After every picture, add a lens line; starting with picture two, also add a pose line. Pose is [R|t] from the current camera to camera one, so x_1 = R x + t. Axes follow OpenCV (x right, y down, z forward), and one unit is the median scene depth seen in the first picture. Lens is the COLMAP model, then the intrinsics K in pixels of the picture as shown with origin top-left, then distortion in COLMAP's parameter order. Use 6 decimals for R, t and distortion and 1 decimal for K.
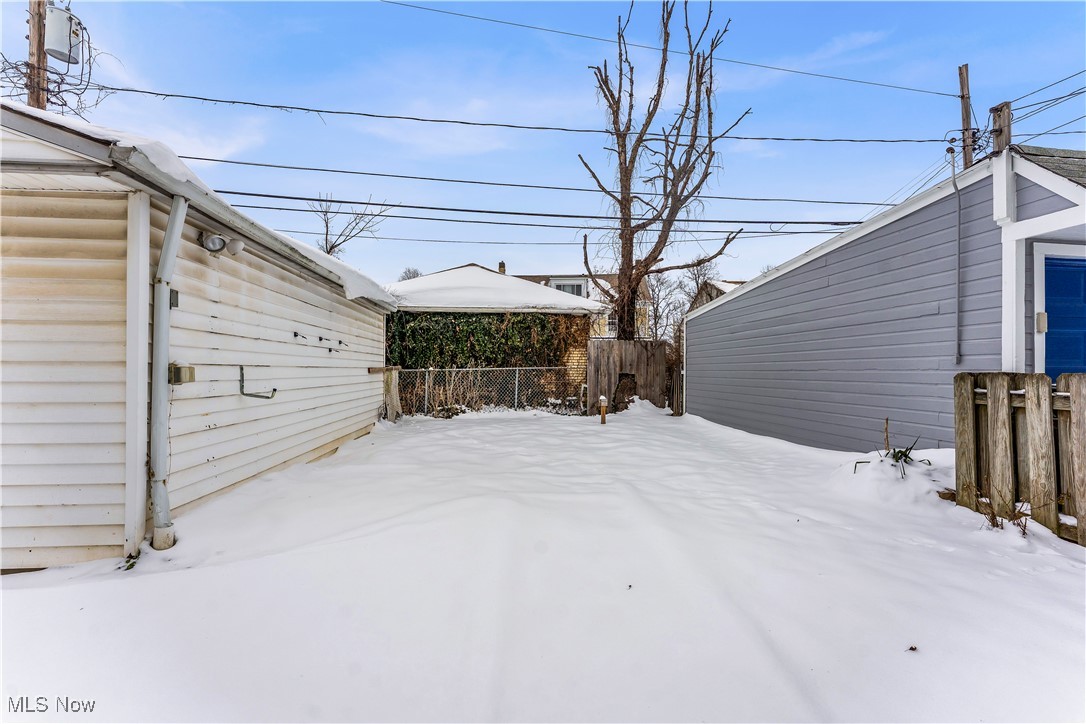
lens RADIAL K [[441.6, 0, 542.5], [0, 441.6, 364.2], [0, 0, 1]] dist [-0.001233, -0.000111]
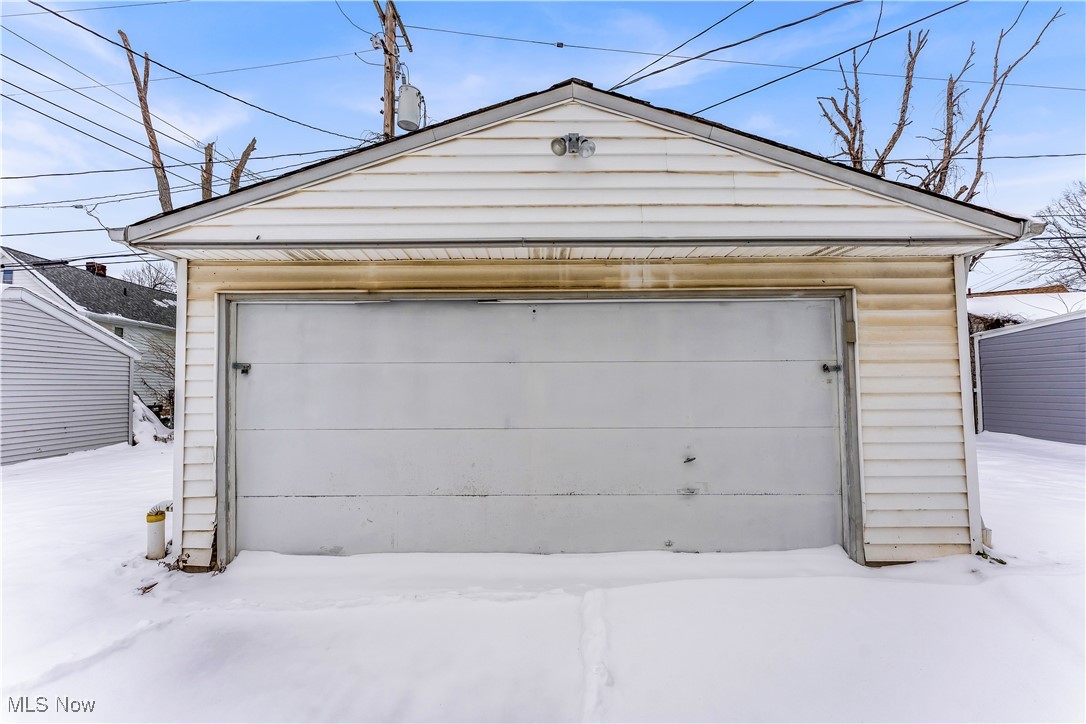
lens RADIAL K [[441.6, 0, 544.1], [0, 441.6, 364.3], [0, 0, 1]] dist [-0.001233, -0.000111]
pose [[0.995445, -0.017775, -0.093666, -1.986594], [0.014218, 0.999157, -0.038509, -0.052739], [0.094271, 0.037001, 0.994859, -0.333452]]
